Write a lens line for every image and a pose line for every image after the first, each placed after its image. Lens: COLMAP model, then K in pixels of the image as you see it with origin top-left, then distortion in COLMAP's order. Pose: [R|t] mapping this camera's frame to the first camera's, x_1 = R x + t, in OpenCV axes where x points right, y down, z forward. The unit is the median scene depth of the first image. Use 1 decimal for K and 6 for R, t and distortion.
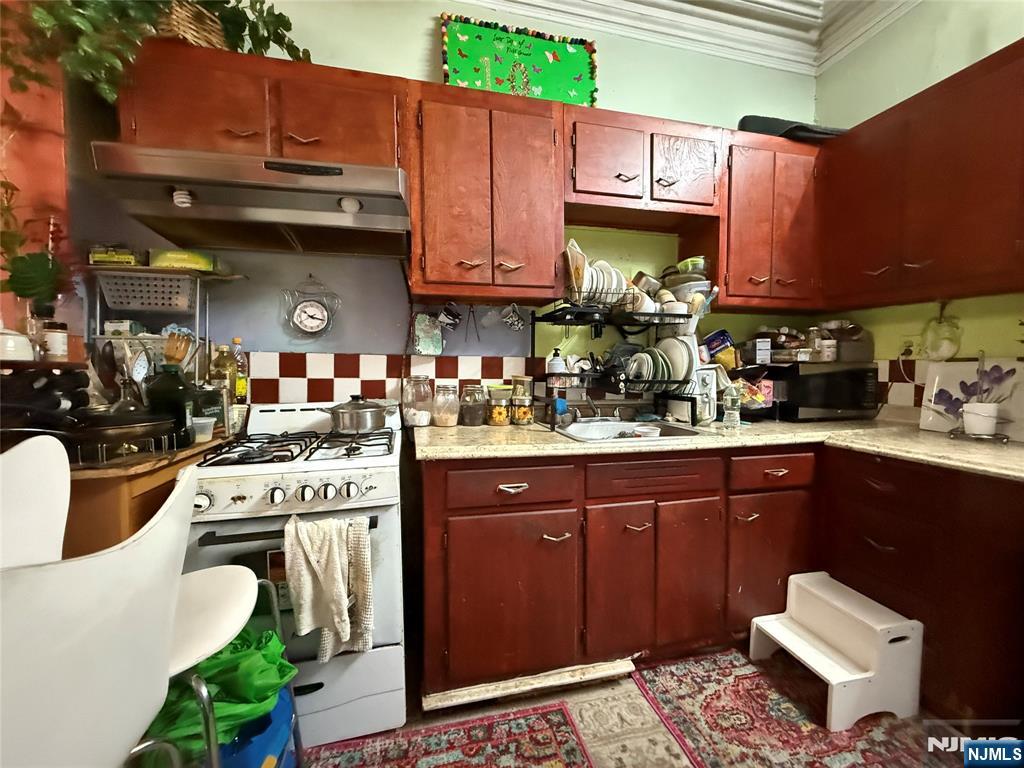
lens RADIAL K [[407.6, 0, 517.0], [0, 407.6, 382.5], [0, 0, 1]] dist [0.002019, -0.000122]
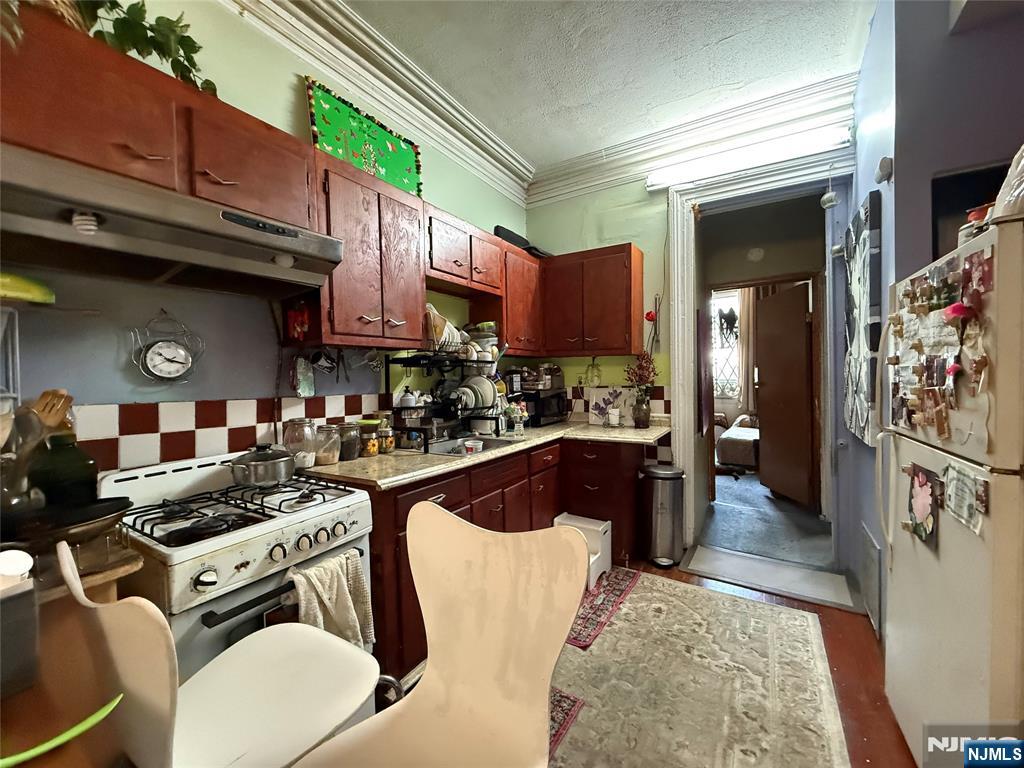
lens RADIAL K [[407.6, 0, 507.5], [0, 407.6, 383.2], [0, 0, 1]] dist [0.002019, -0.000122]
pose [[0.720845, -0.025283, 0.692635, -0.564264], [0.047985, 0.998757, -0.013482, -0.065129], [-0.691433, 0.042954, 0.721162, -0.093723]]
